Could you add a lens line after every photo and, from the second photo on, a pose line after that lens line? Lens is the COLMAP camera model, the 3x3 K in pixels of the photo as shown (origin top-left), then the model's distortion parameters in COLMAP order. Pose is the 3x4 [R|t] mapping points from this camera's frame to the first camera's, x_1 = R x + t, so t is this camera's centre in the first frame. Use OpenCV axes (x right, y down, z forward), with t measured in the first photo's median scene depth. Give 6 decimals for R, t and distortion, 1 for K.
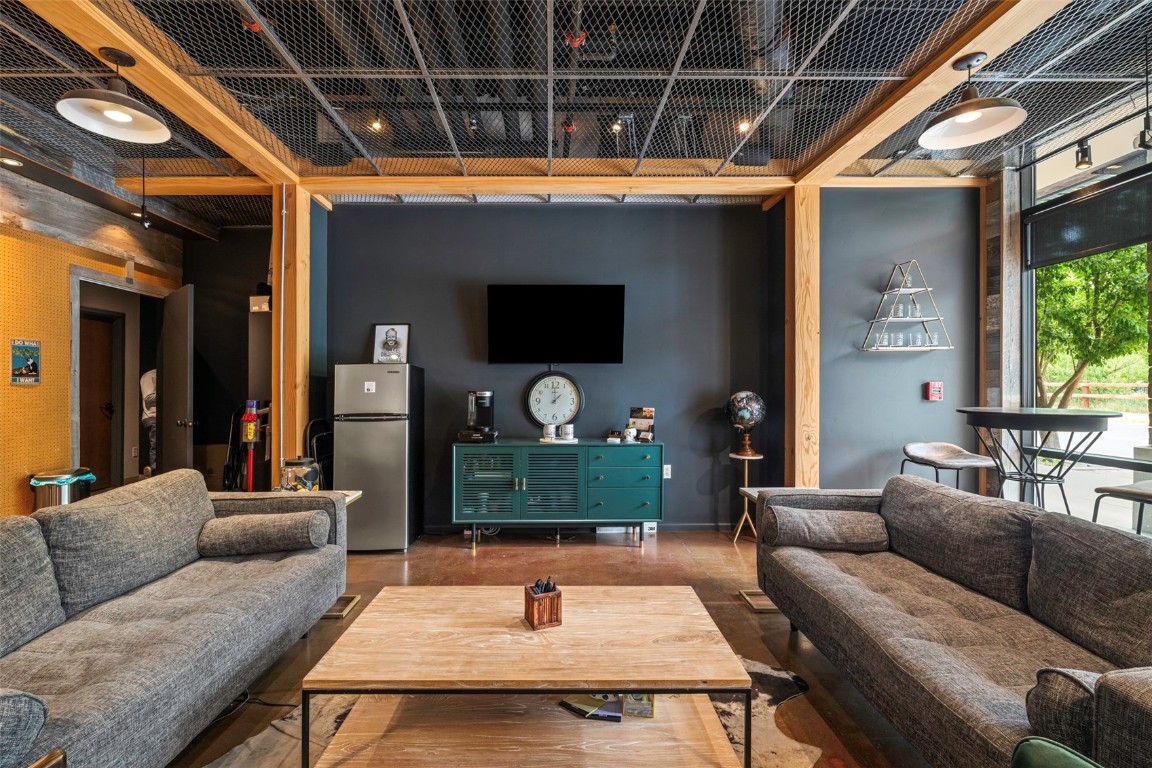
lens RADIAL K [[529.0, 0, 570.2], [0, 529.0, 384.3], [0, 0, 1]] dist [-0.003232, 0.000029]
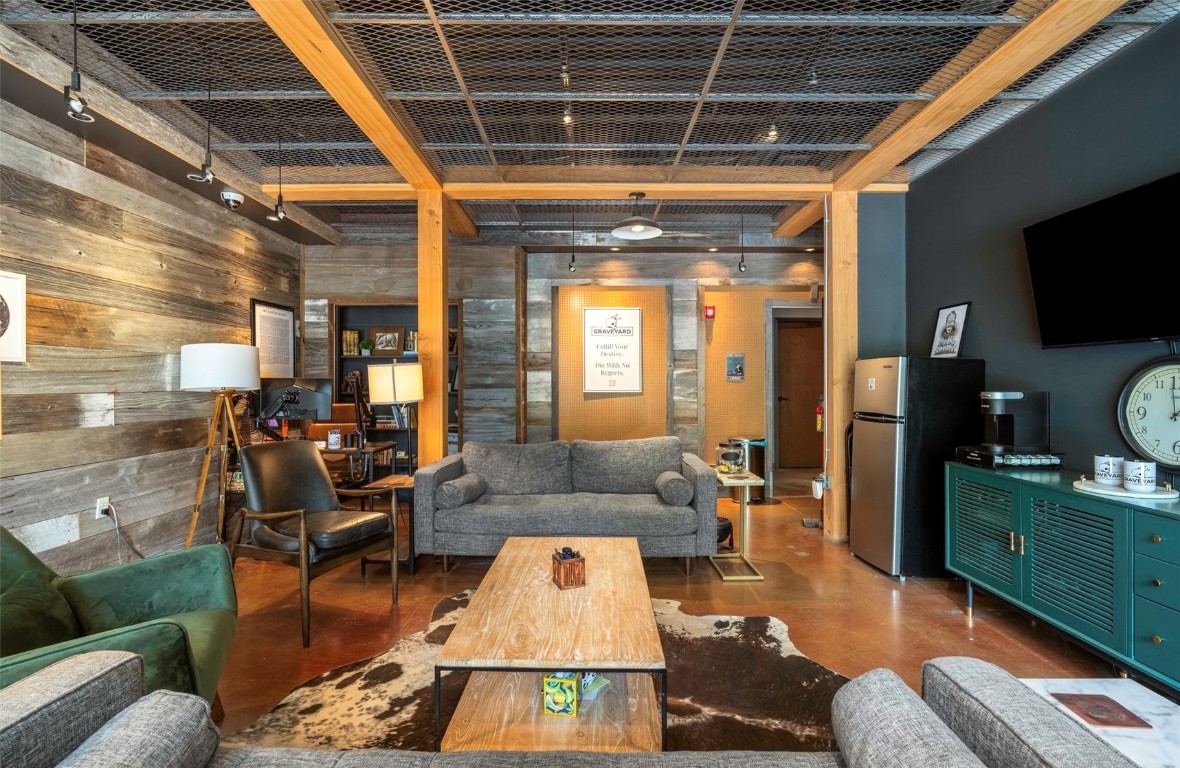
lens RADIAL K [[534.9, 0, 586.1], [0, 534.9, 383.5], [0, 0, 1]] dist [0.001421, 0.000131]
pose [[-0.026074, 0.007137, -0.999635, 0.539726], [0.001132, 0.999974, 0.007110, -0.002807], [0.999659, -0.000946, -0.026081, 0.509397]]
